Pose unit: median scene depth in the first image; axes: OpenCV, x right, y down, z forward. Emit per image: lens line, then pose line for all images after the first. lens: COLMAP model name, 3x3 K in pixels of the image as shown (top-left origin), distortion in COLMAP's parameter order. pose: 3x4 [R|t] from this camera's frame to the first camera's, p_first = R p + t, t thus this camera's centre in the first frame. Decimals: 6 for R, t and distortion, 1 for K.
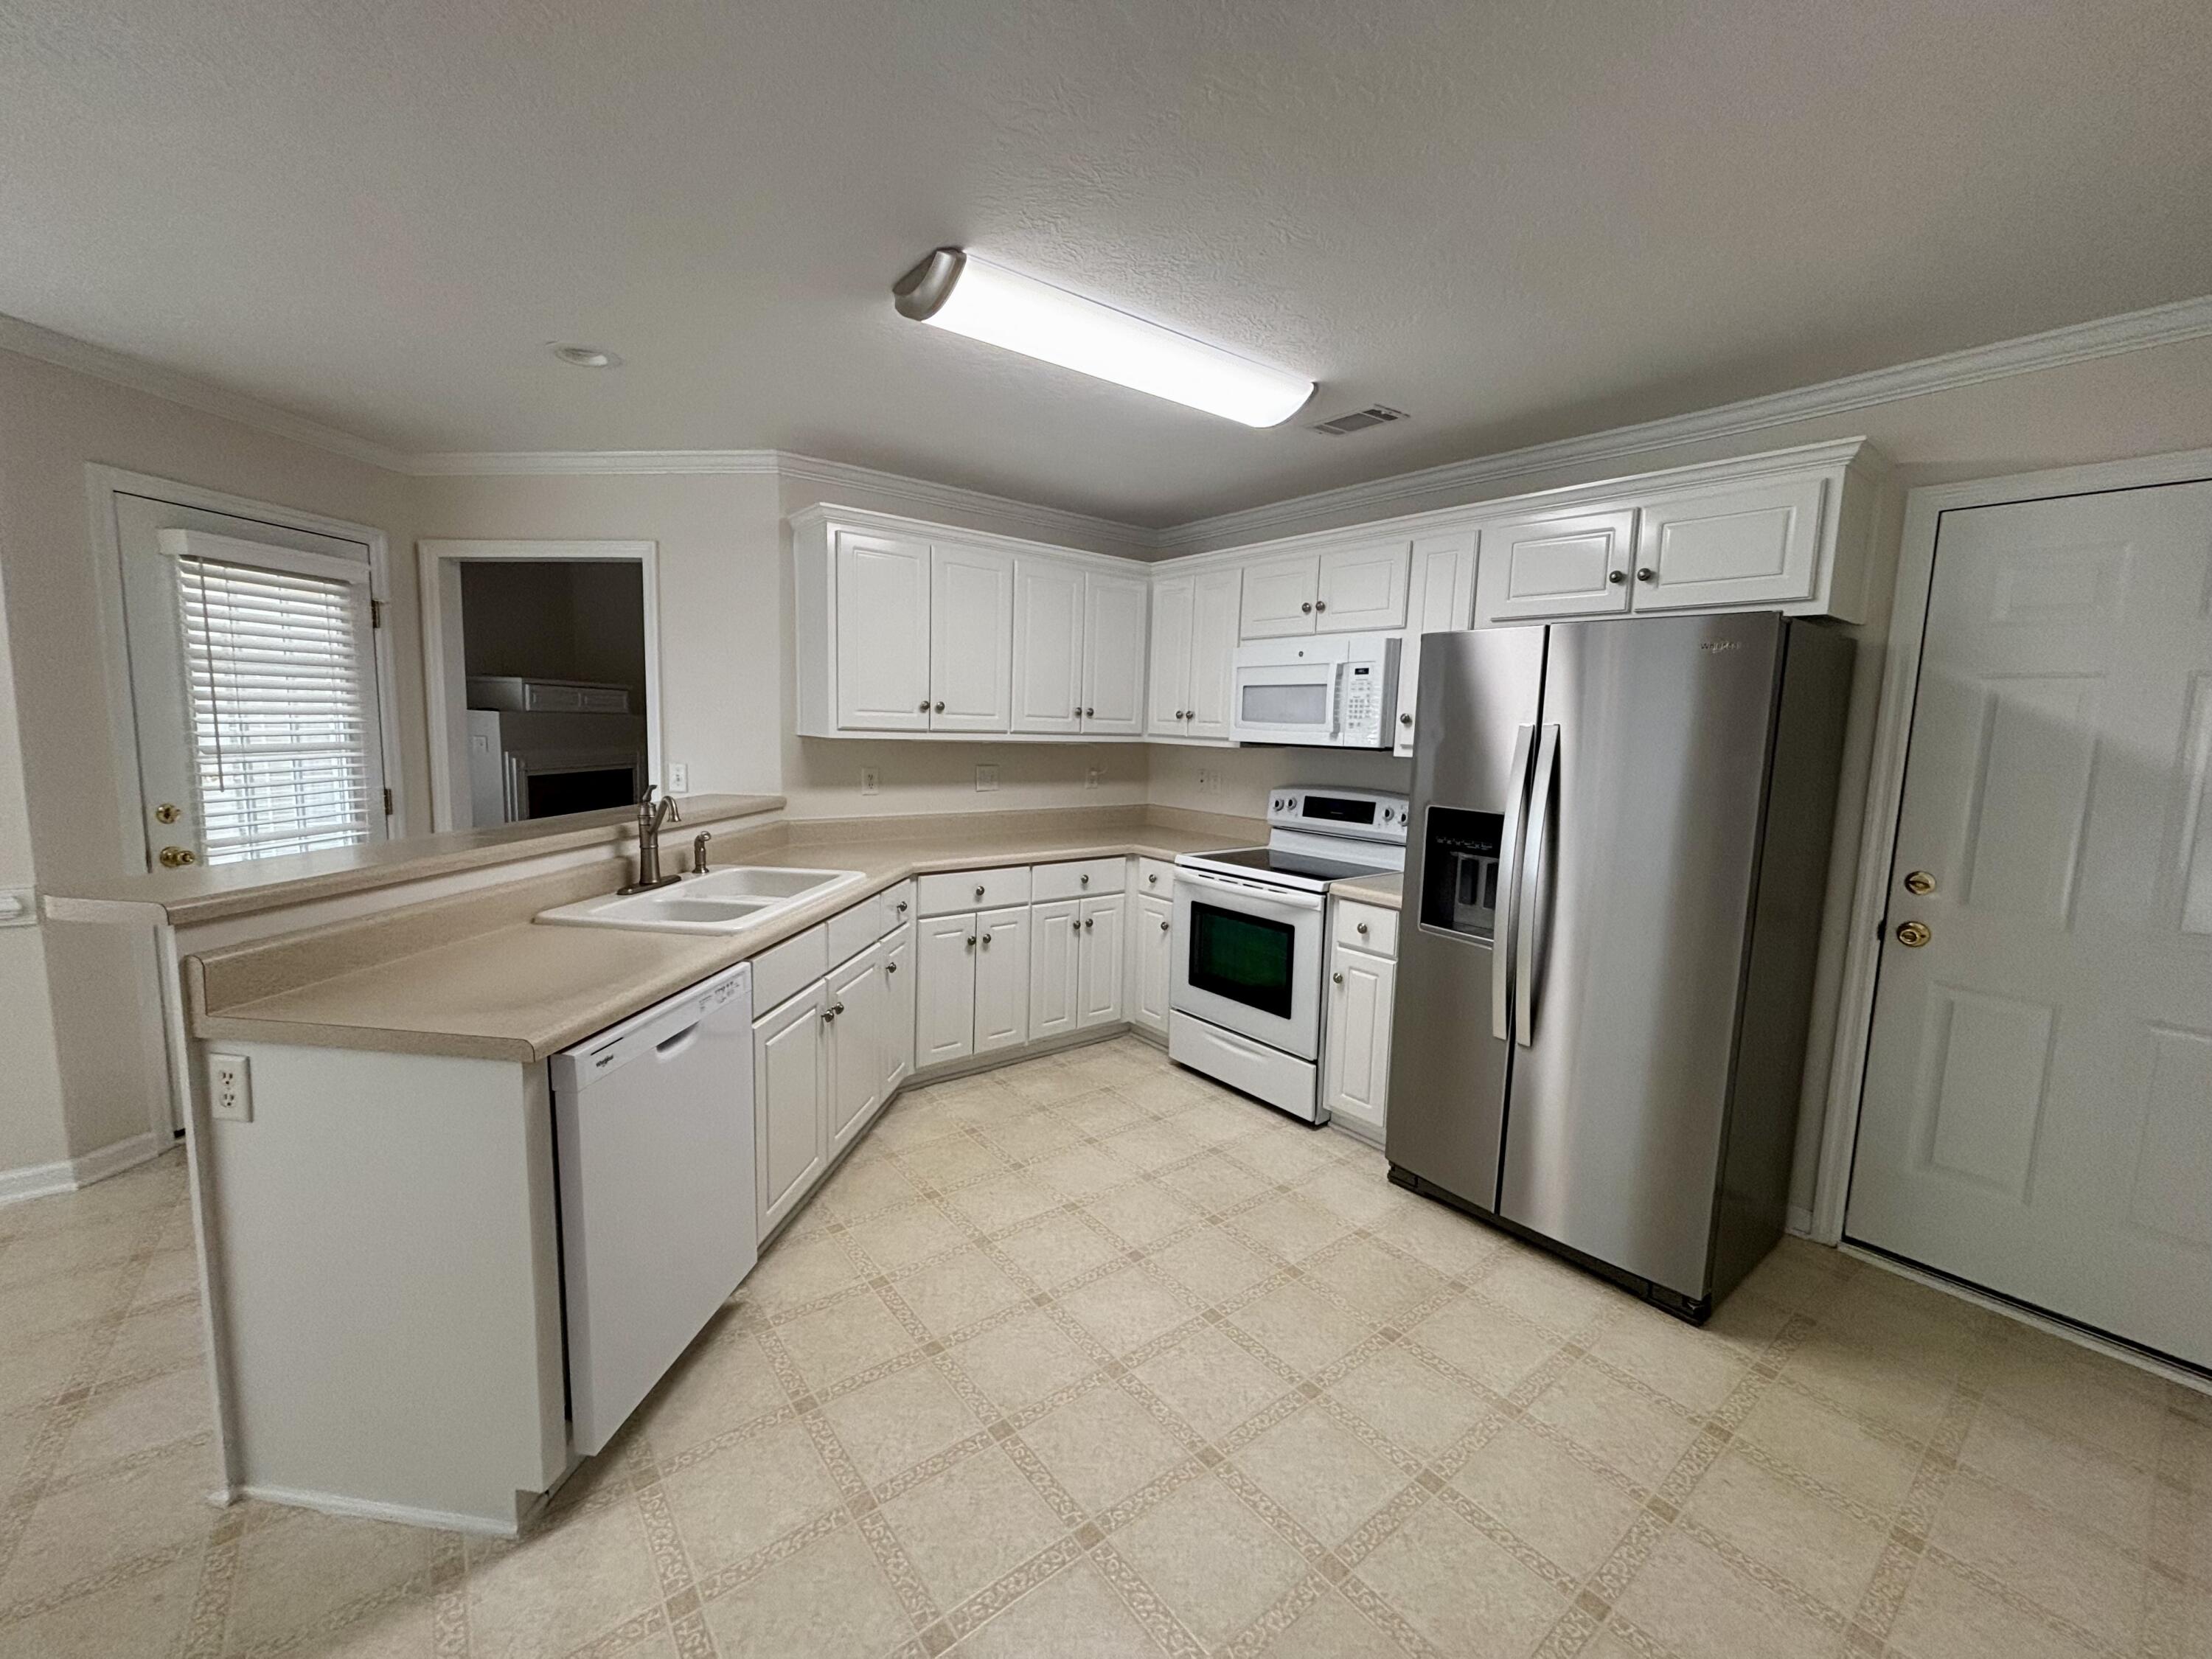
lens RADIAL K [[888.7, 0, 1098.9], [0, 888.7, 831.4], [0, 0, 1]] dist [0.008873, -0.001782]
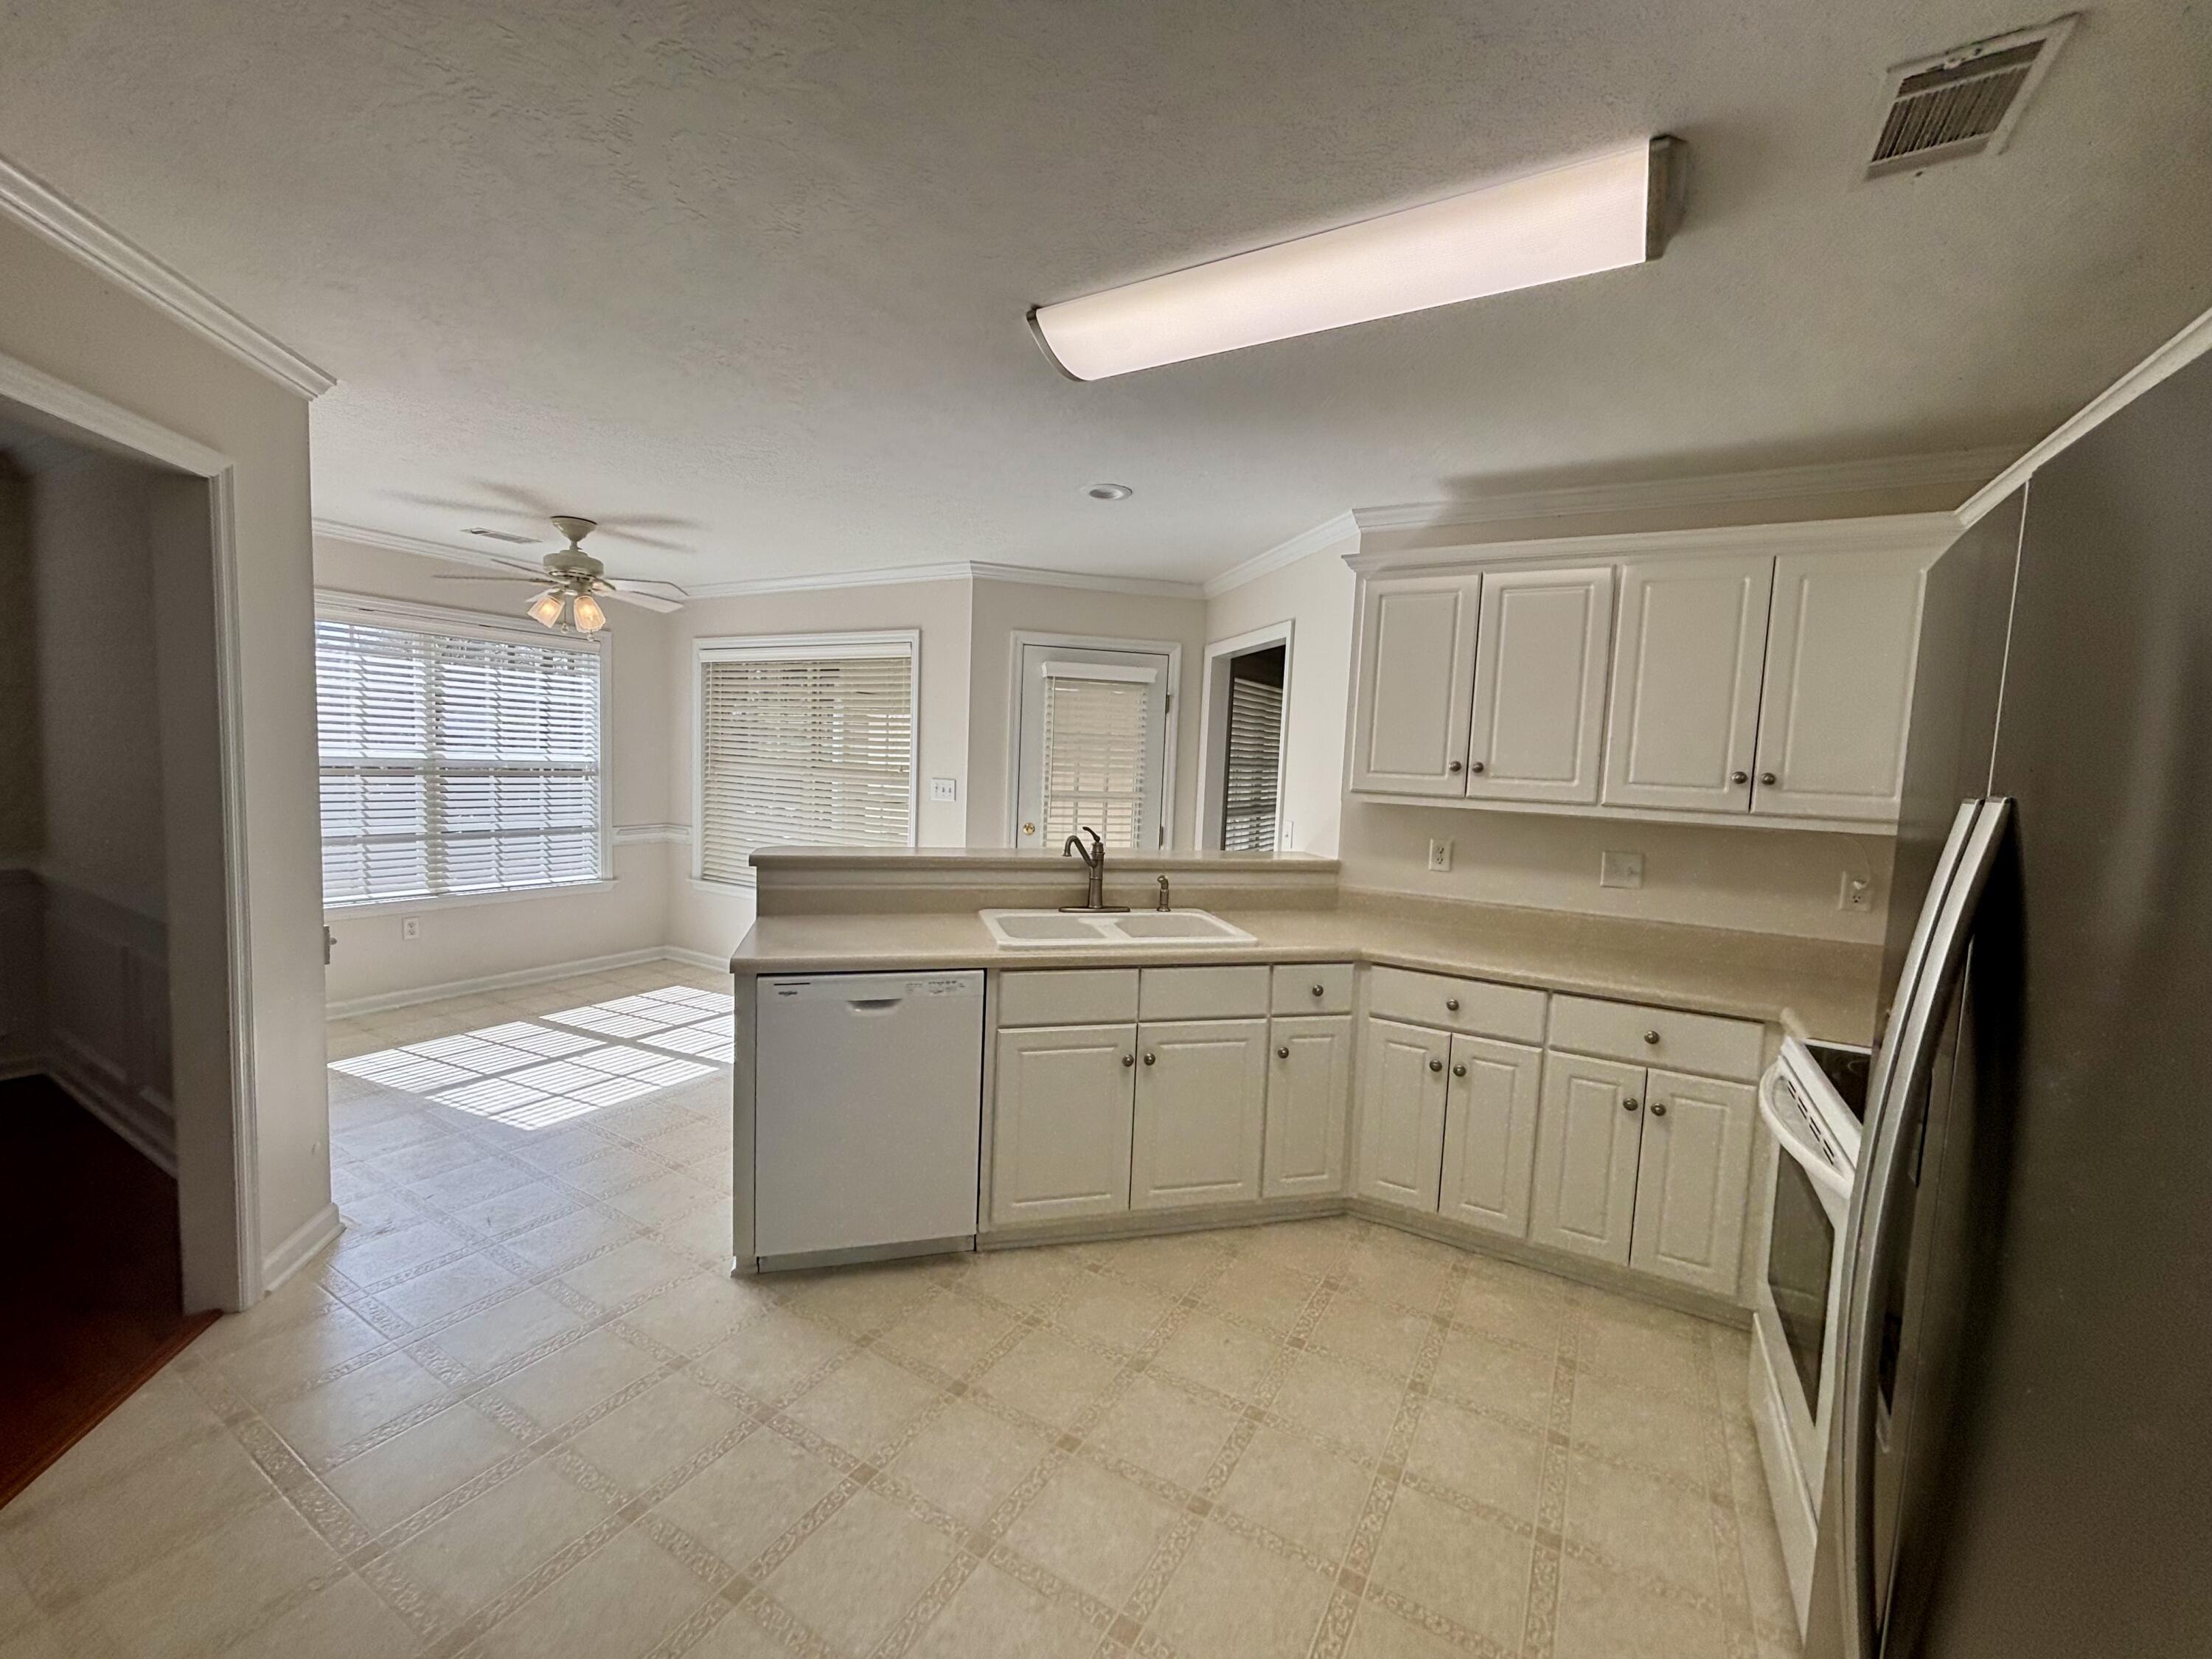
lens RADIAL K [[888.7, 0, 1102.1], [0, 888.7, 827.6], [0, 0, 1]] dist [0.008873, -0.001782]
pose [[0.375698, 0.062479, -0.924634, 0.452799], [-0.146156, 0.989233, 0.007458, -0.045609], [0.915145, 0.132339, 0.380784, 0.401170]]
